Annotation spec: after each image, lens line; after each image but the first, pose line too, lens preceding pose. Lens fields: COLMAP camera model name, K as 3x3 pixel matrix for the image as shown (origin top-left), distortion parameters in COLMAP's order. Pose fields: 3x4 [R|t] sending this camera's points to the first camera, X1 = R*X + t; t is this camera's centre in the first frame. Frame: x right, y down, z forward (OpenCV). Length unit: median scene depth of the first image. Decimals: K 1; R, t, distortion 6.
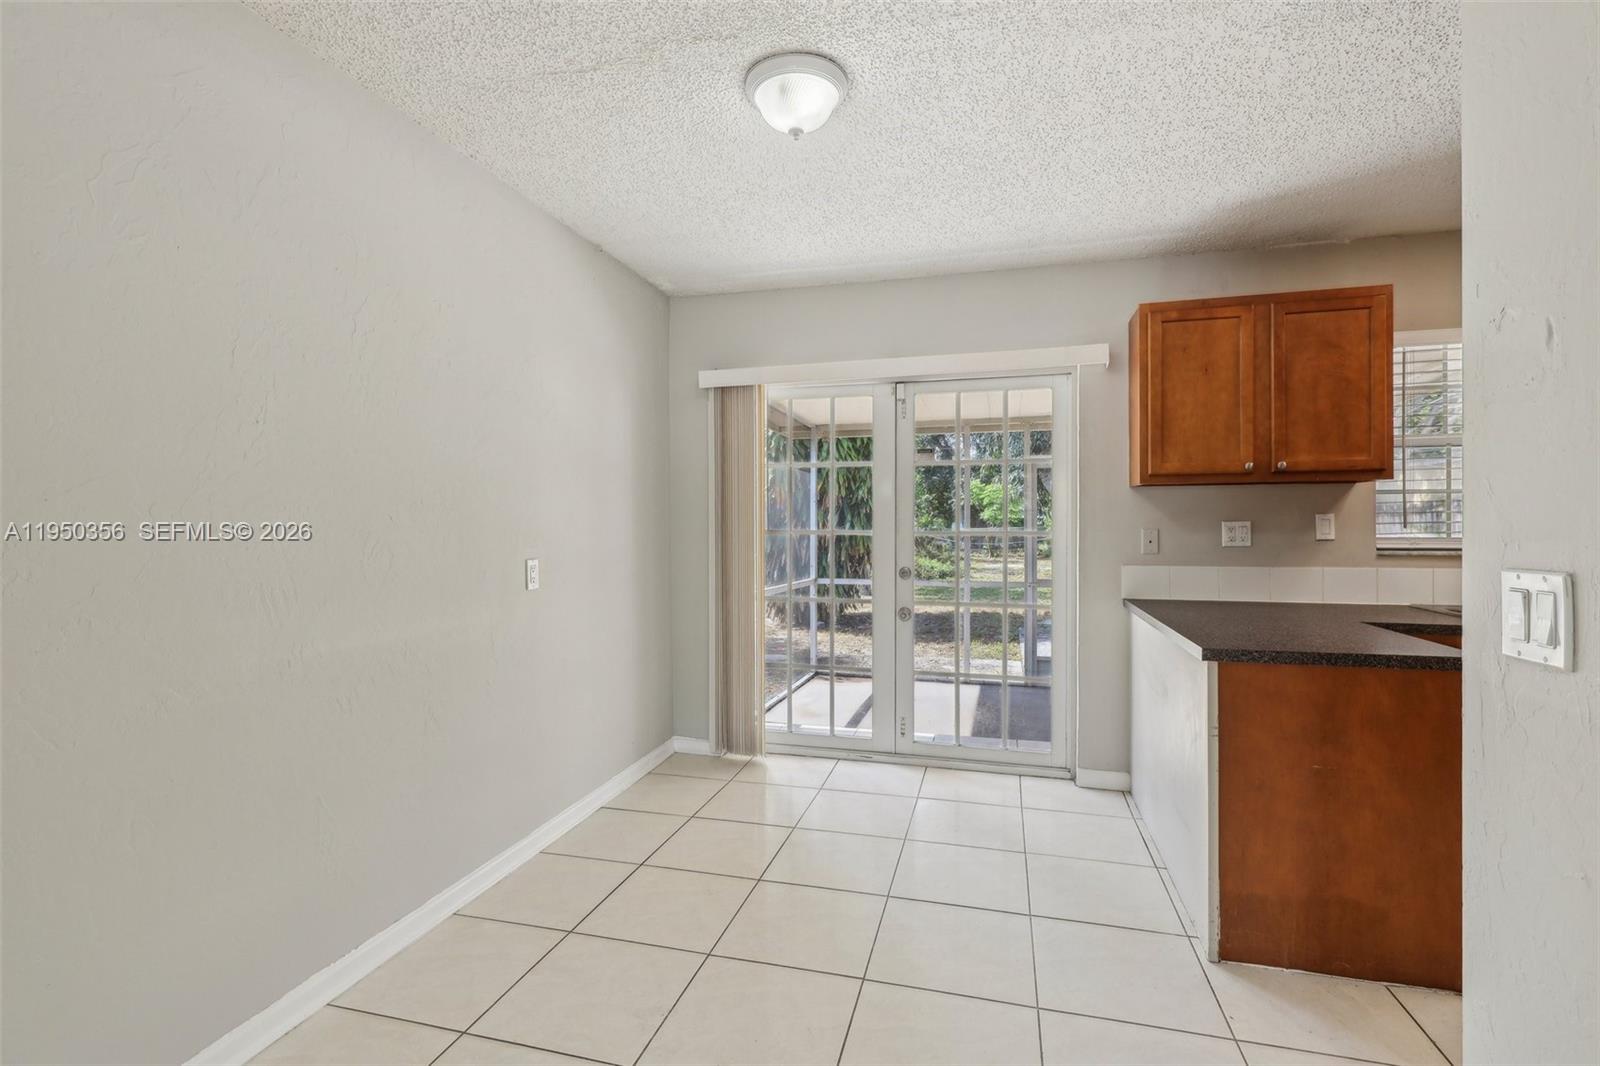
lens RADIAL K [[737.2, 0, 816.6], [0, 737.2, 532.0], [0, 0, 1]] dist [0.011477, 0.000158]
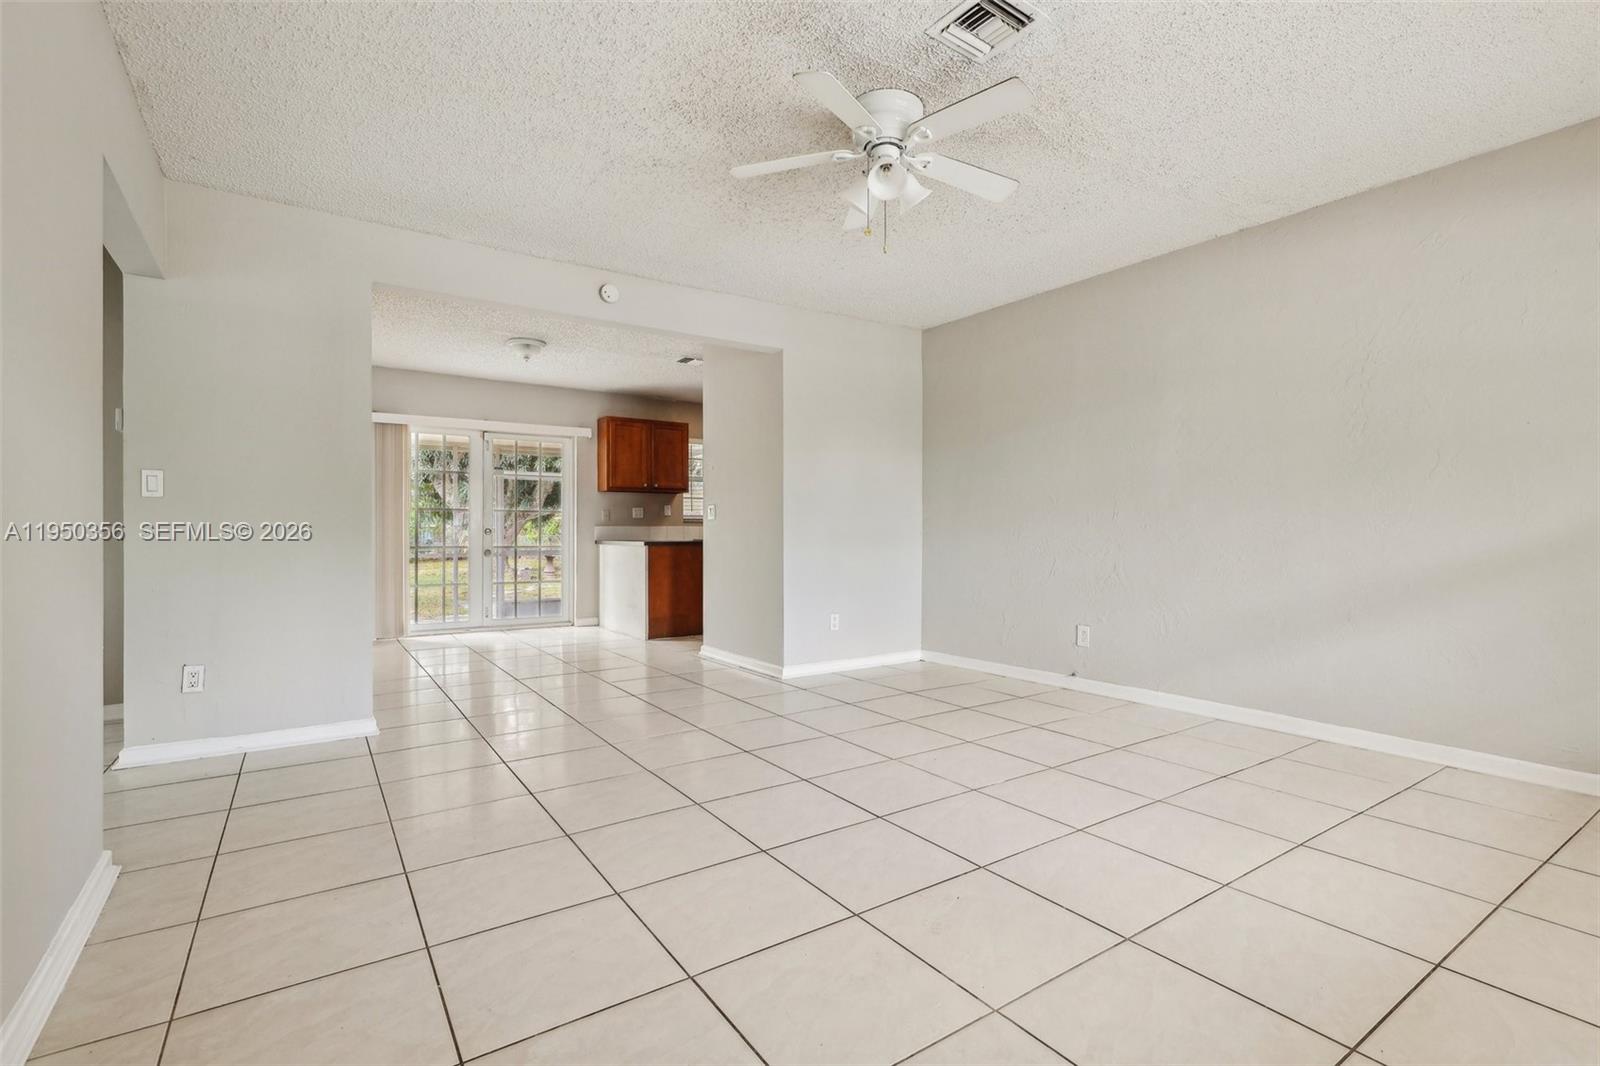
lens RADIAL K [[727.0, 0, 802.5], [0, 727.0, 516.1], [0, 0, 1]] dist [0.001945, -0.000130]
pose [[0.675586, 0.019227, 0.737030, -0.883113], [-0.000881, 0.999680, -0.025271, 0.078726], [-0.737280, 0.016424, 0.675387, -1.081193]]
